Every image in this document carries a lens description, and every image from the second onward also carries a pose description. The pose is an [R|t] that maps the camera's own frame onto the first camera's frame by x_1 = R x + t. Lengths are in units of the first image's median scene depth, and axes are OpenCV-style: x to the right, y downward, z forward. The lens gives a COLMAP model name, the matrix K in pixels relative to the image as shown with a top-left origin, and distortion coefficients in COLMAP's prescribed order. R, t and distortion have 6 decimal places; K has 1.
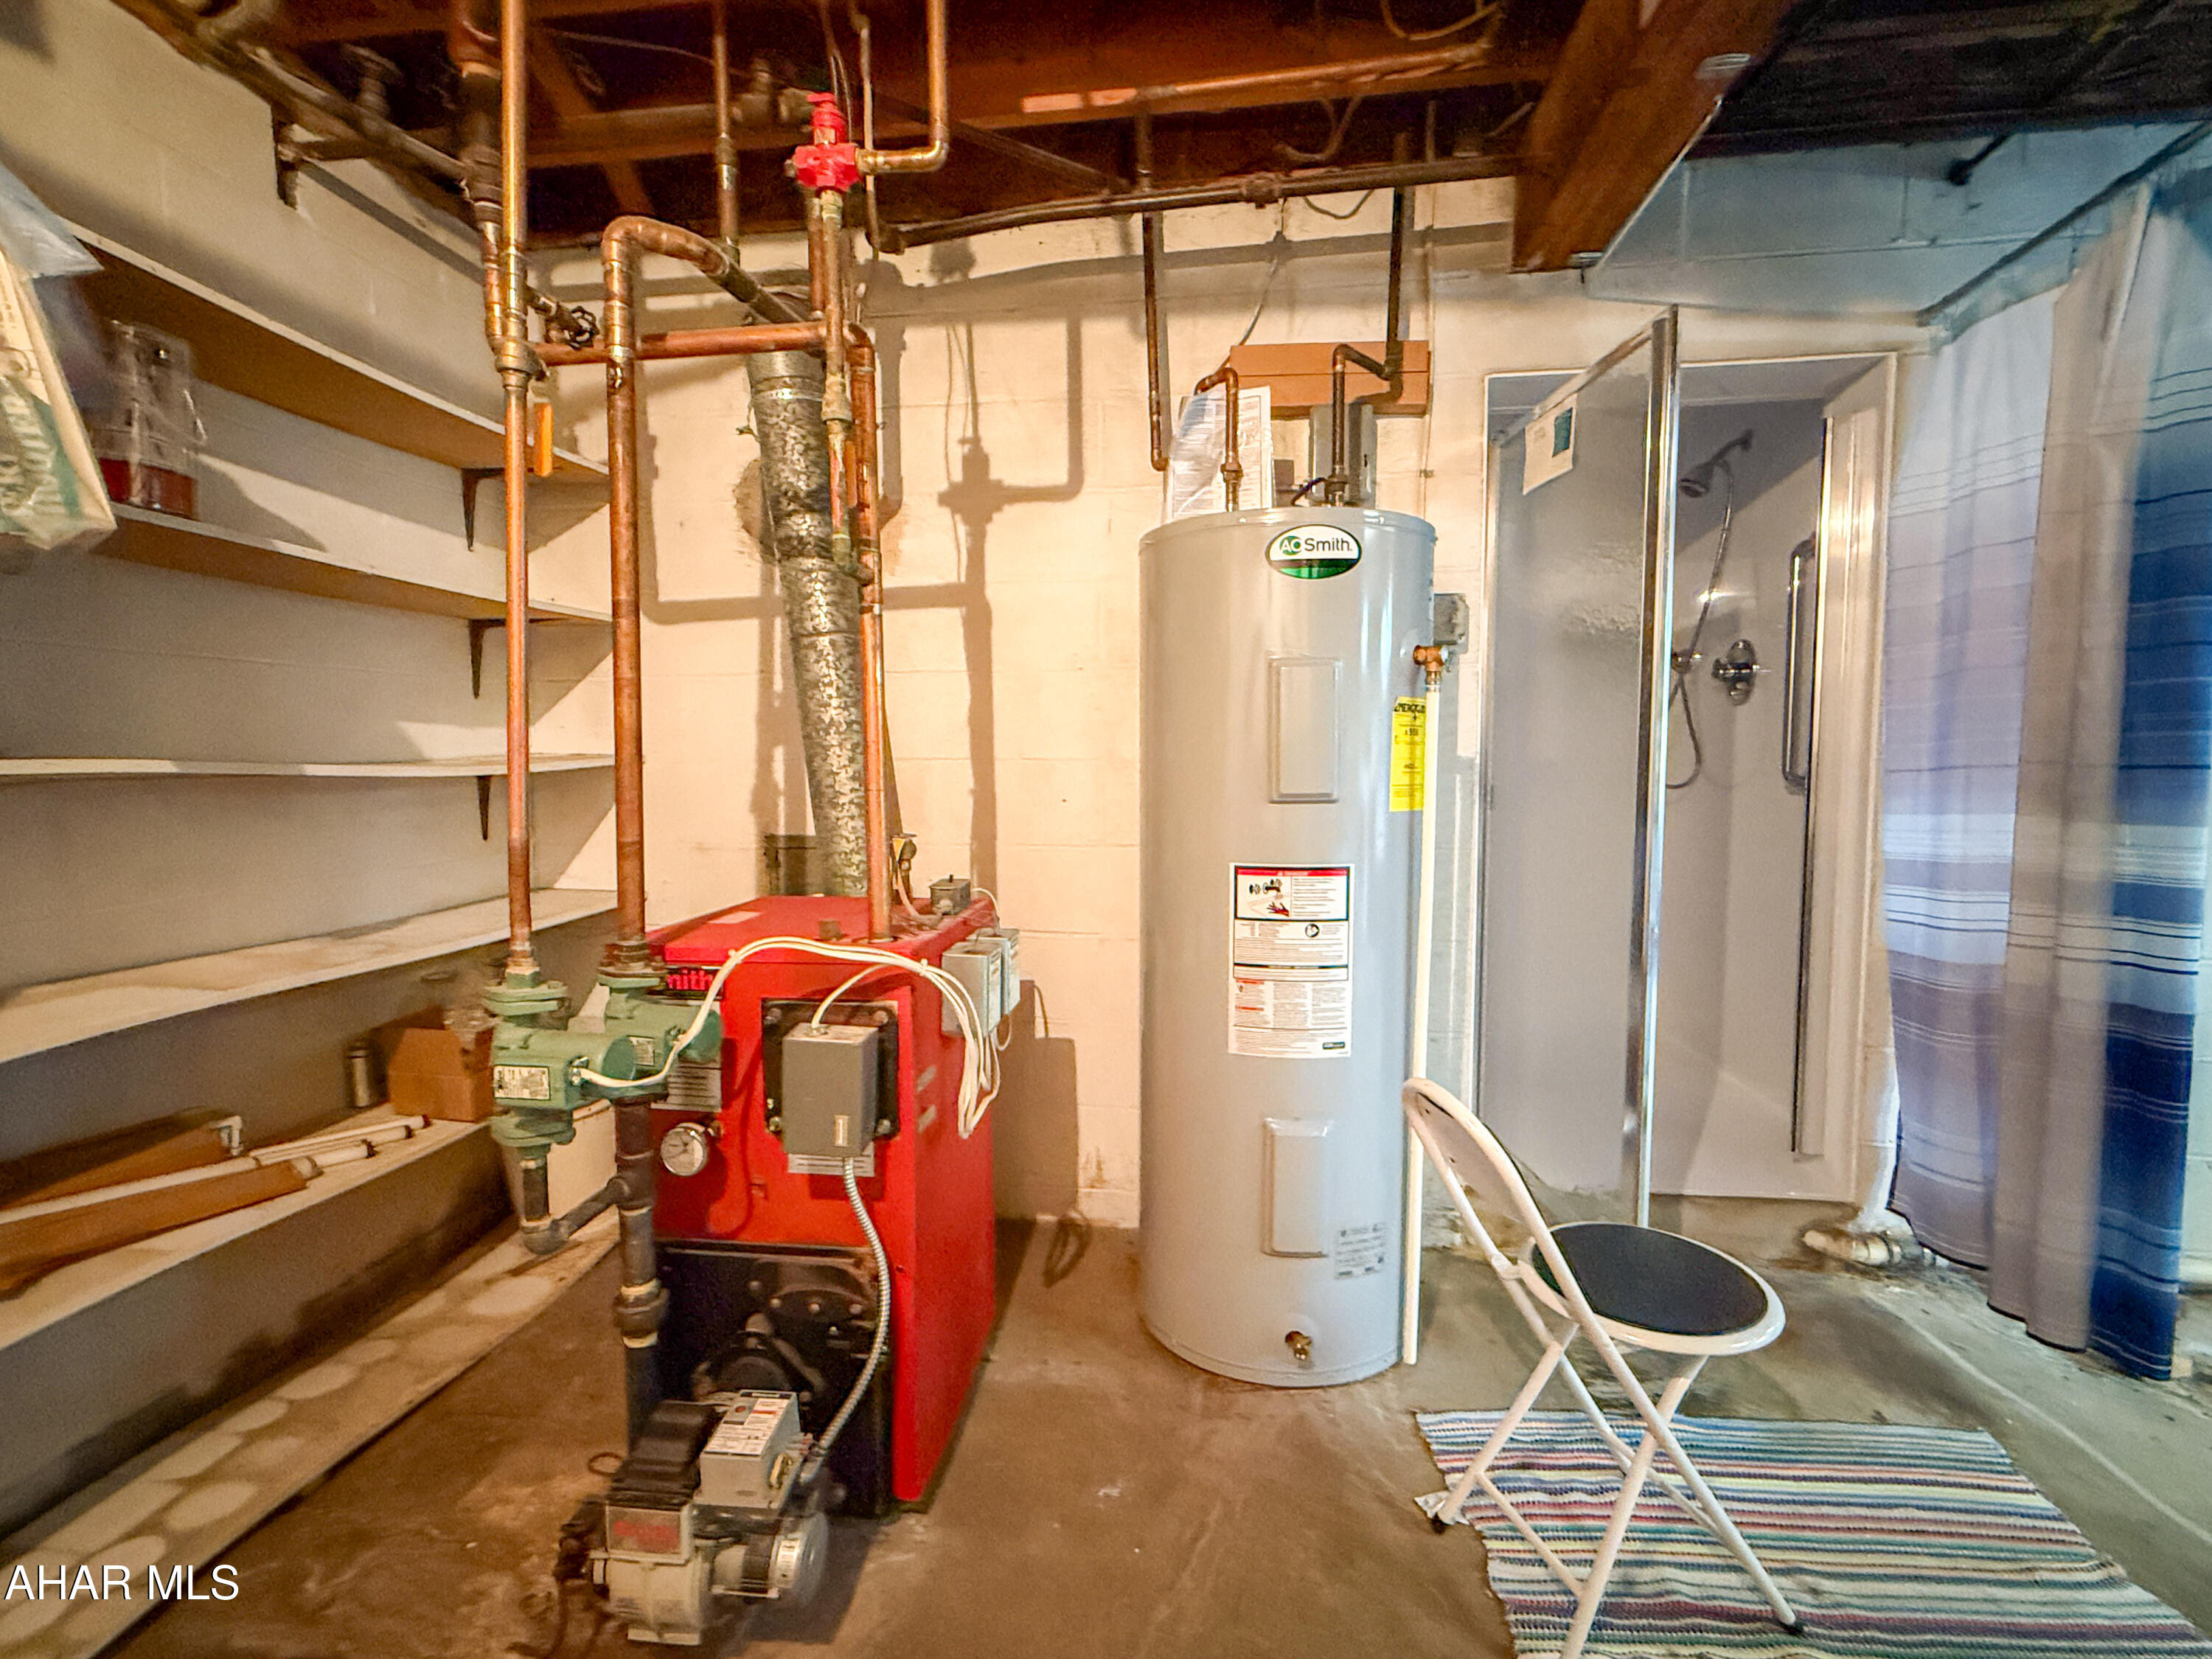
lens RADIAL K [[1020.9, 0, 1106.4], [0, 1020.9, 833.5], [0, 0, 1]] dist [0.009878, -0.002016]
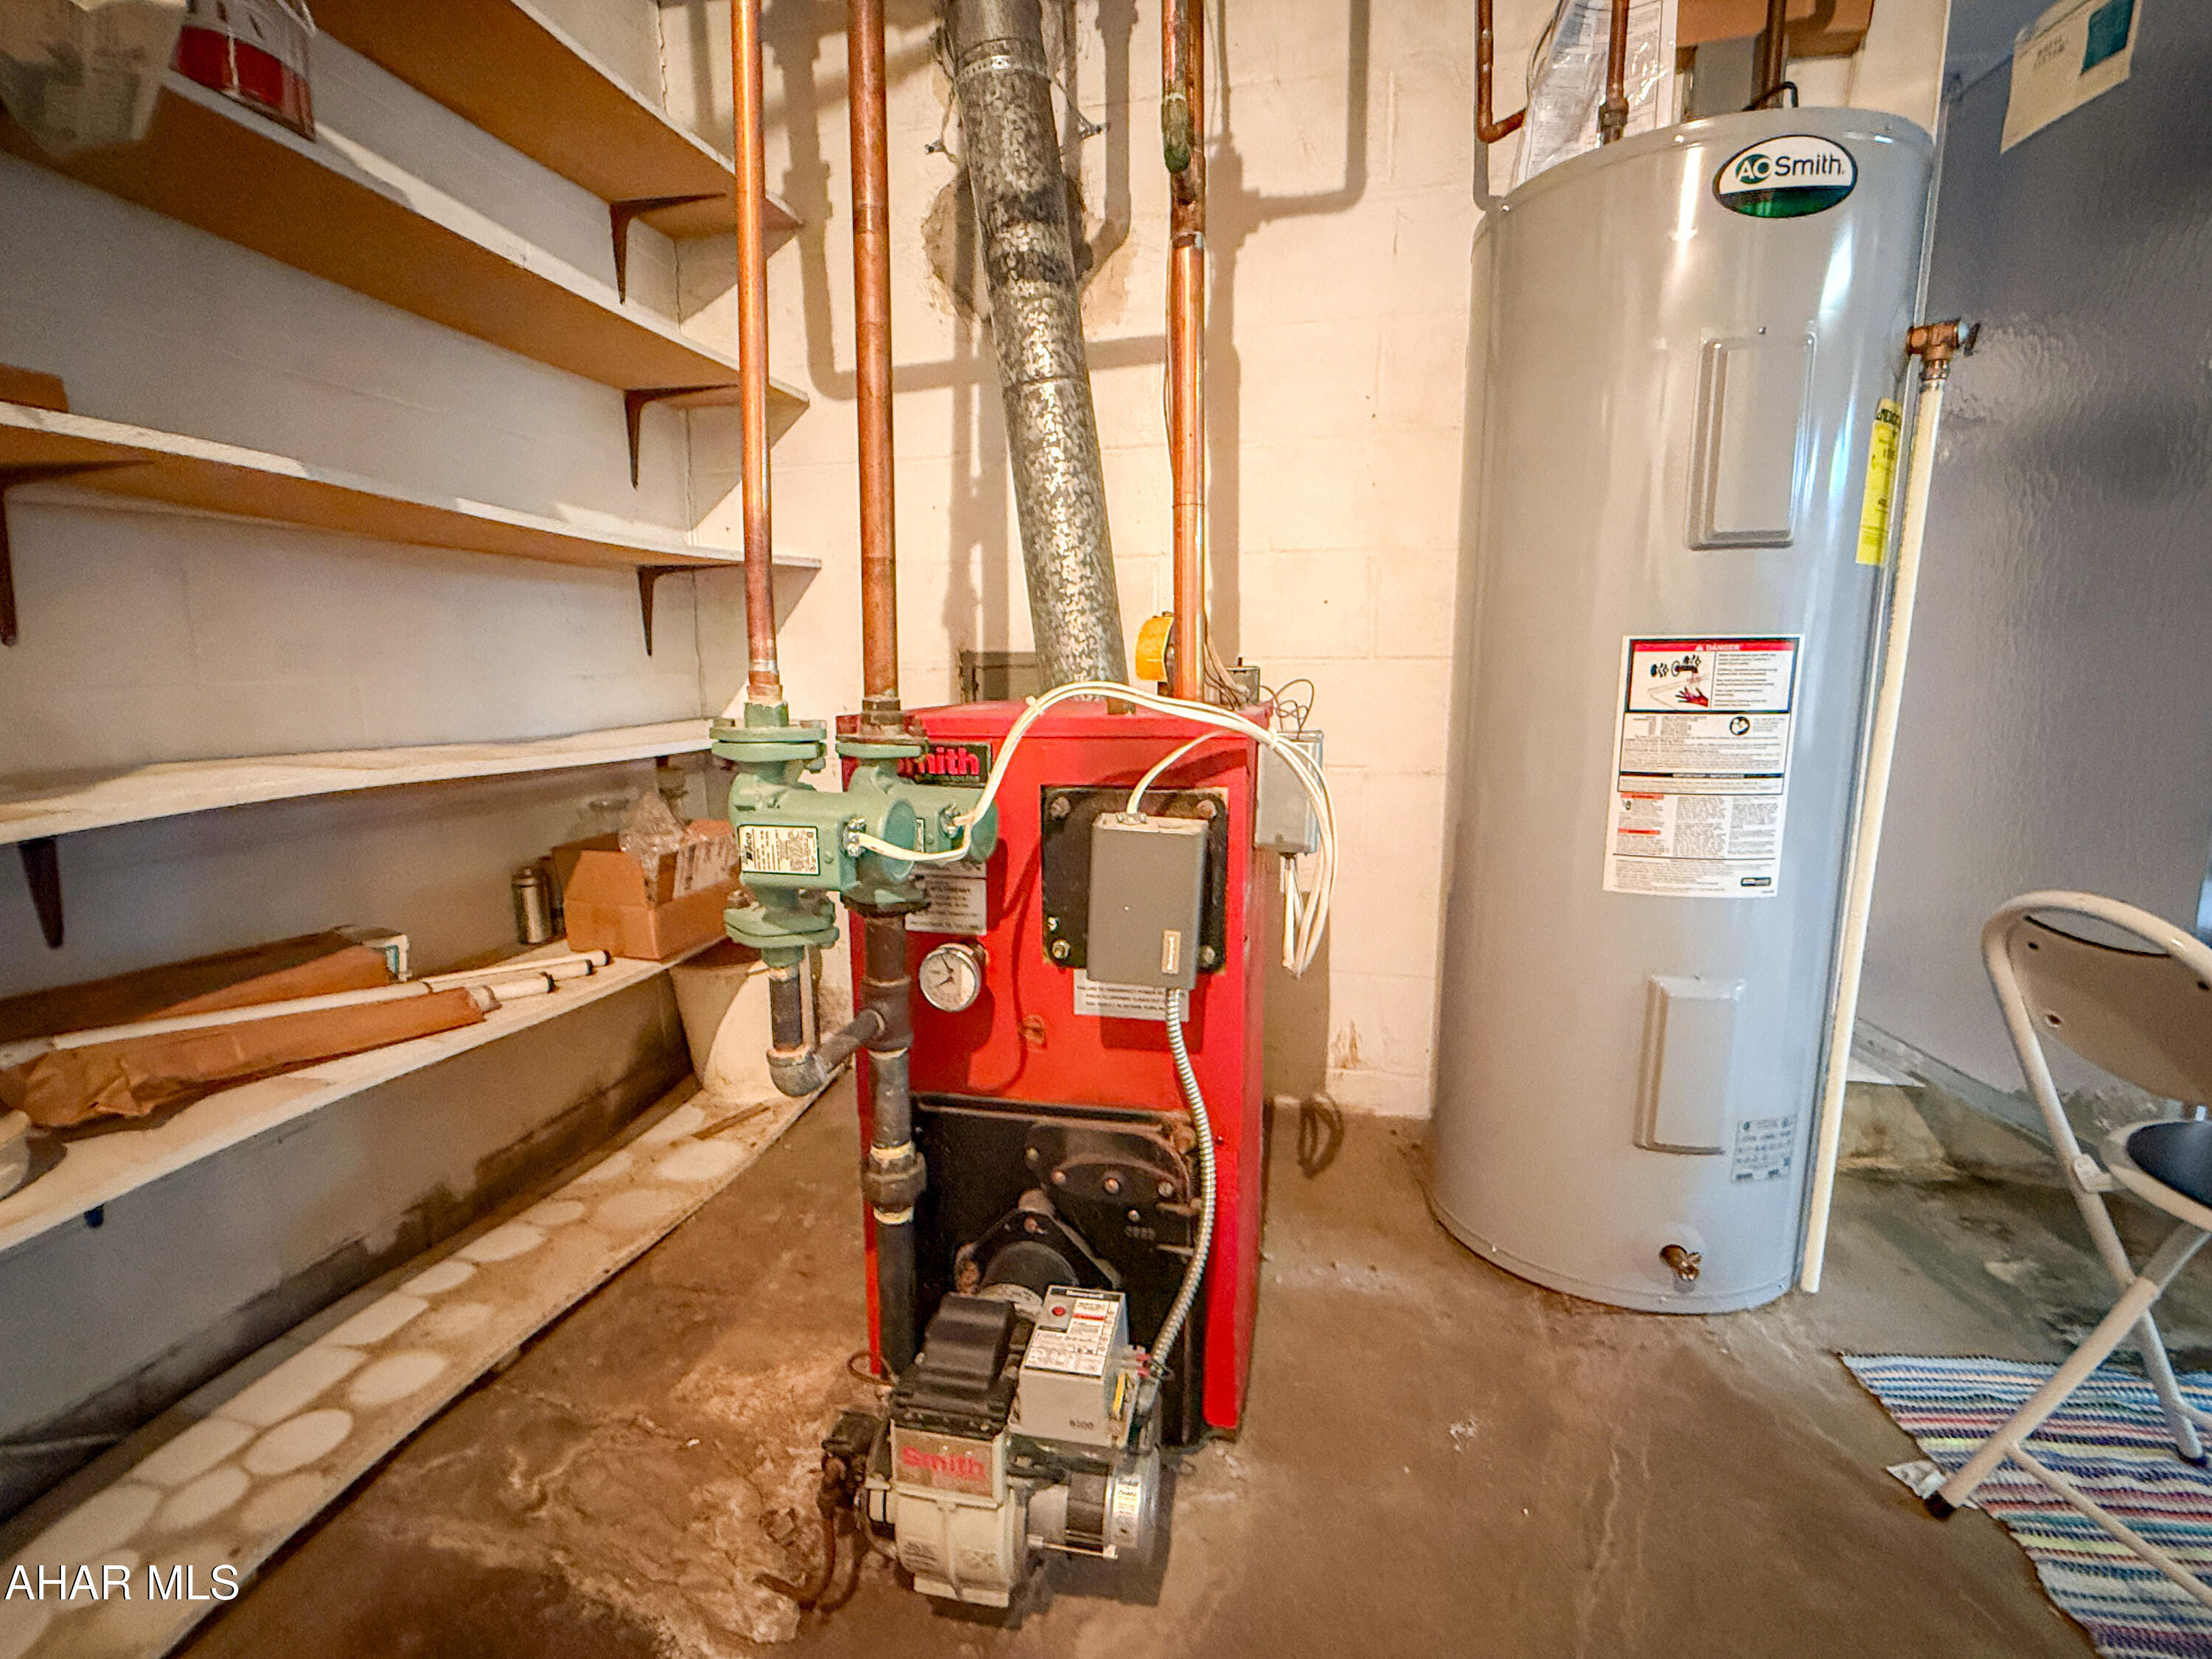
lens RADIAL K [[1020.9, 0, 1109.7], [0, 1020.9, 831.8], [0, 0, 1]] dist [0.009878, -0.002016]
pose [[0.995787, 0.012496, -0.090843, -0.186633], [-0.004896, 0.996504, 0.083403, 0.113150], [0.091568, -0.082607, 0.992367, 0.218115]]
